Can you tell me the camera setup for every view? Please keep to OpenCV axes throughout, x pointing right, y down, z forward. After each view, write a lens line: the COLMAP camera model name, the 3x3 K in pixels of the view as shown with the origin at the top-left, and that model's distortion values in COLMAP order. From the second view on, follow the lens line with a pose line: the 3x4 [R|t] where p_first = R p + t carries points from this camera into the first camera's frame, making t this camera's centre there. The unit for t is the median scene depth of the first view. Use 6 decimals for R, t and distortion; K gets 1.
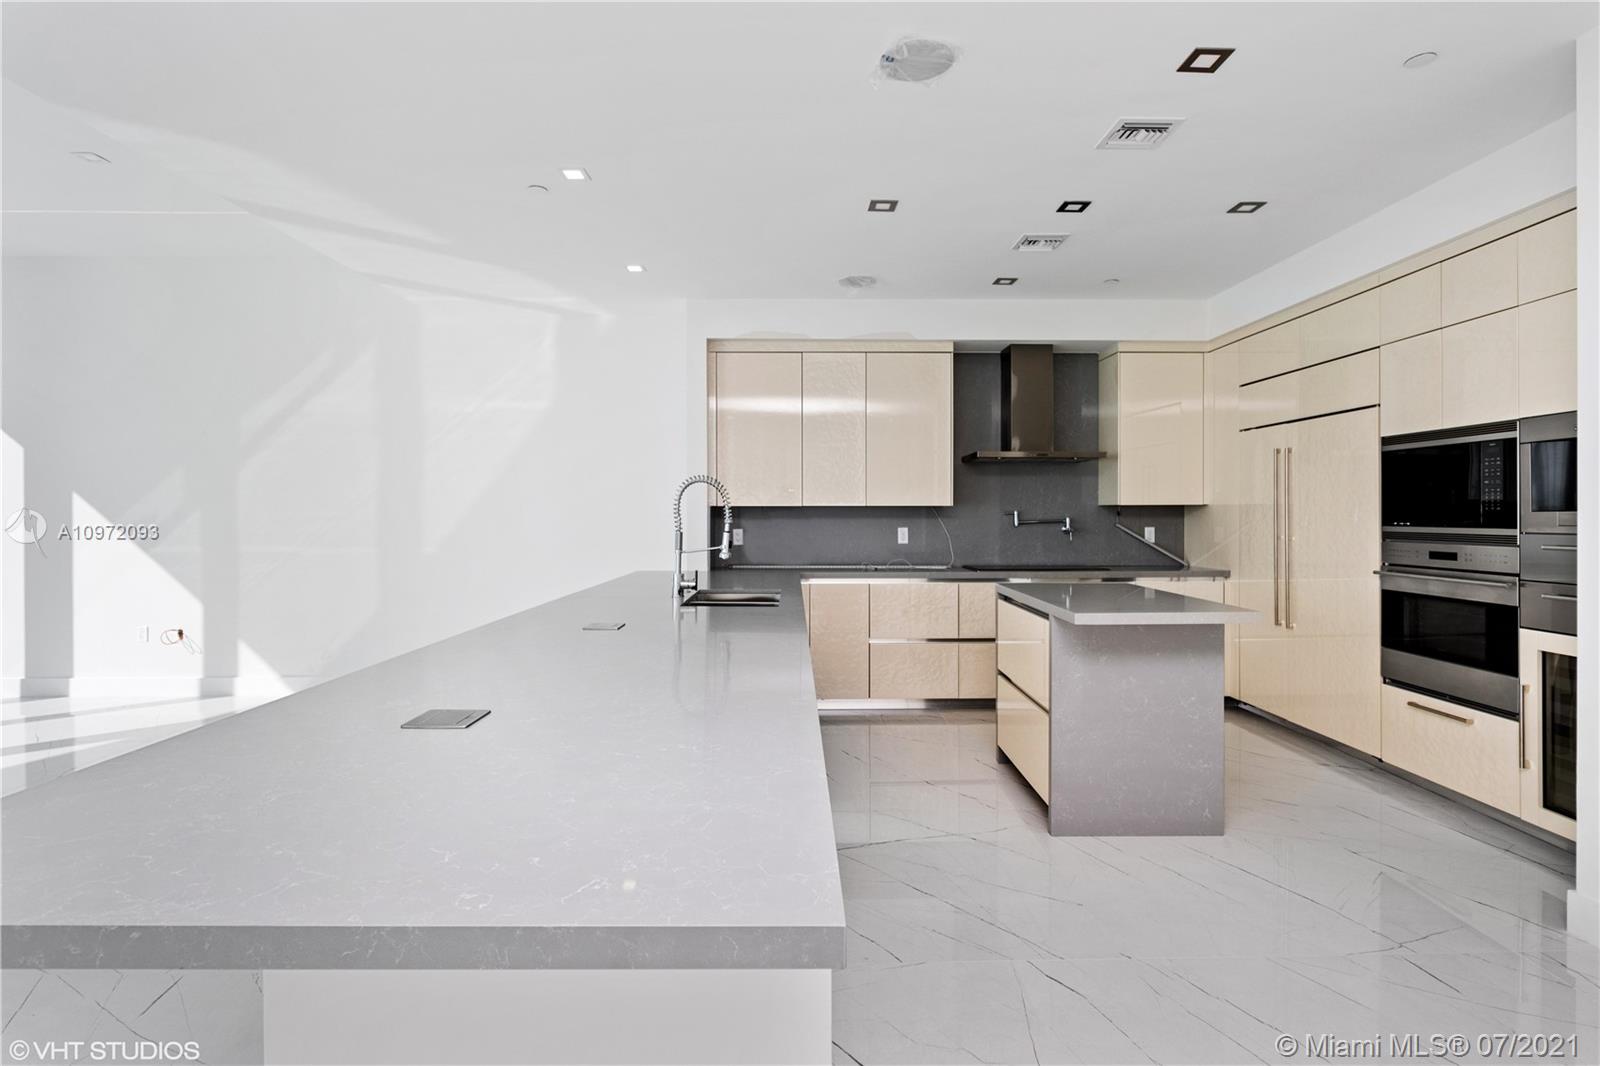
lens RADIAL K [[796.9, 0, 797.3], [0, 796.9, 528.5], [0, 0, 1]] dist [0.014515, 0.000278]
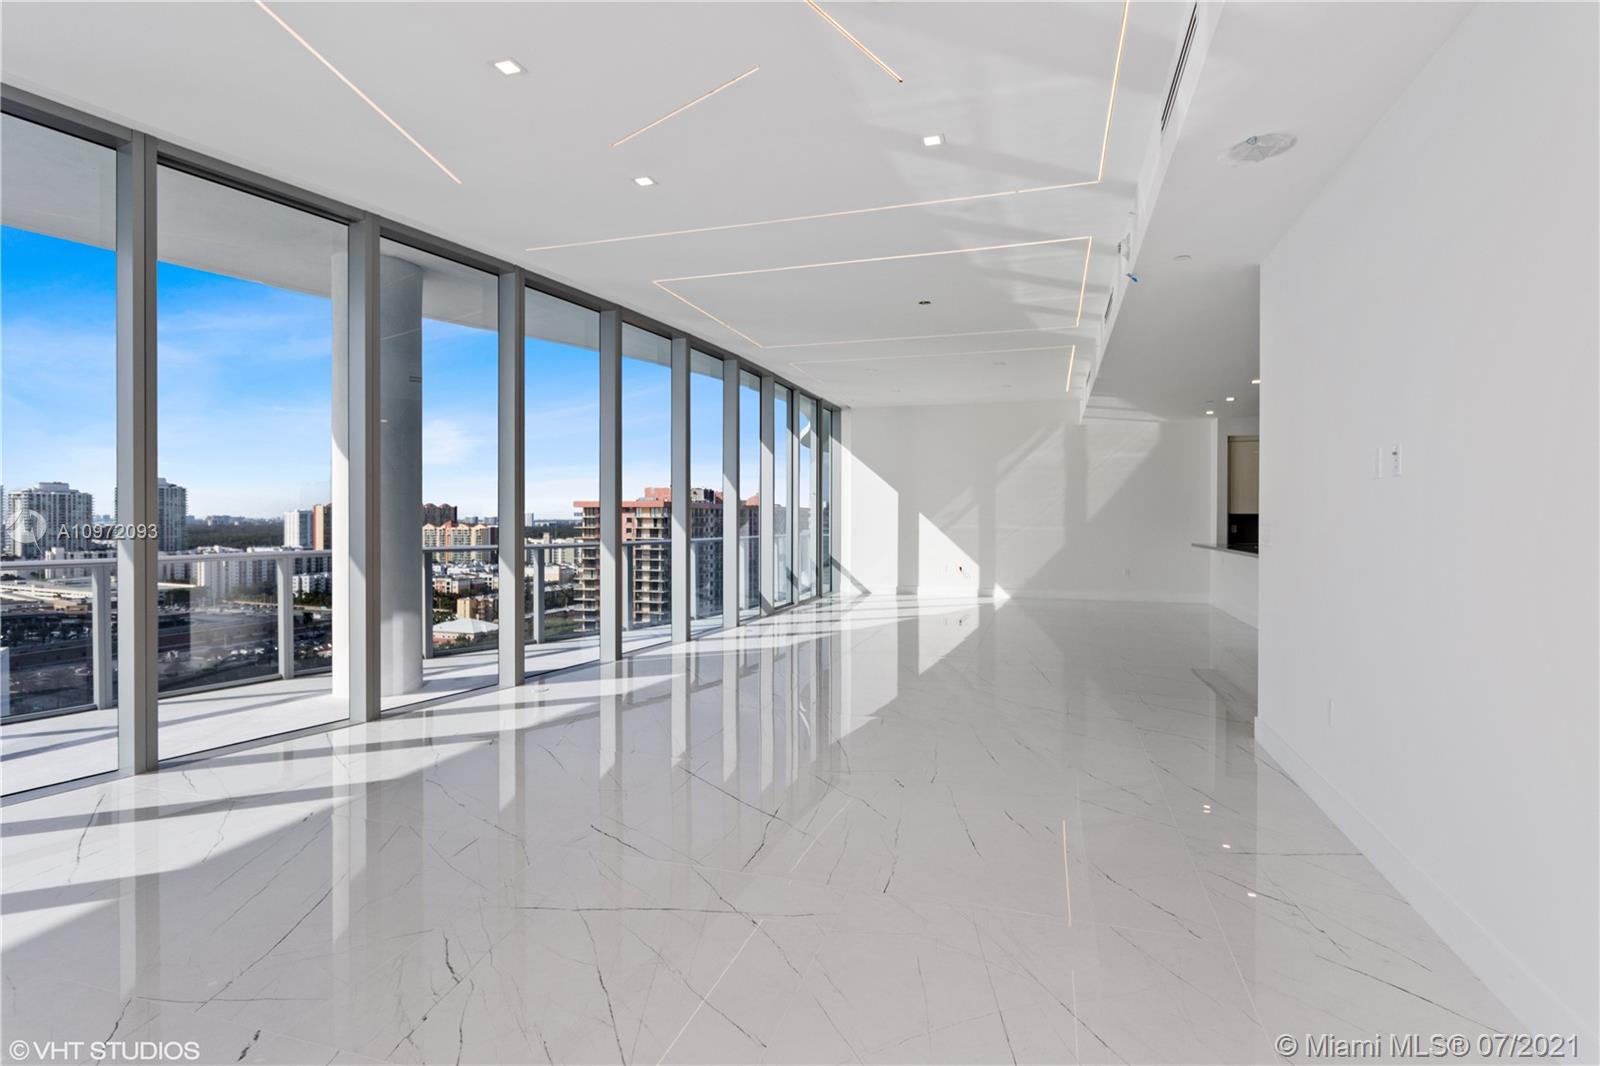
lens RADIAL K [[796.9, 0, 804.9], [0, 796.9, 523.5], [0, 0, 1]] dist [0.014515, 0.000278]
pose [[0.948878, 0.004302, -0.315615, -0.687850], [-0.007344, 0.999937, -0.008451, 0.034681], [0.315558, 0.010337, 0.948850, -1.874032]]
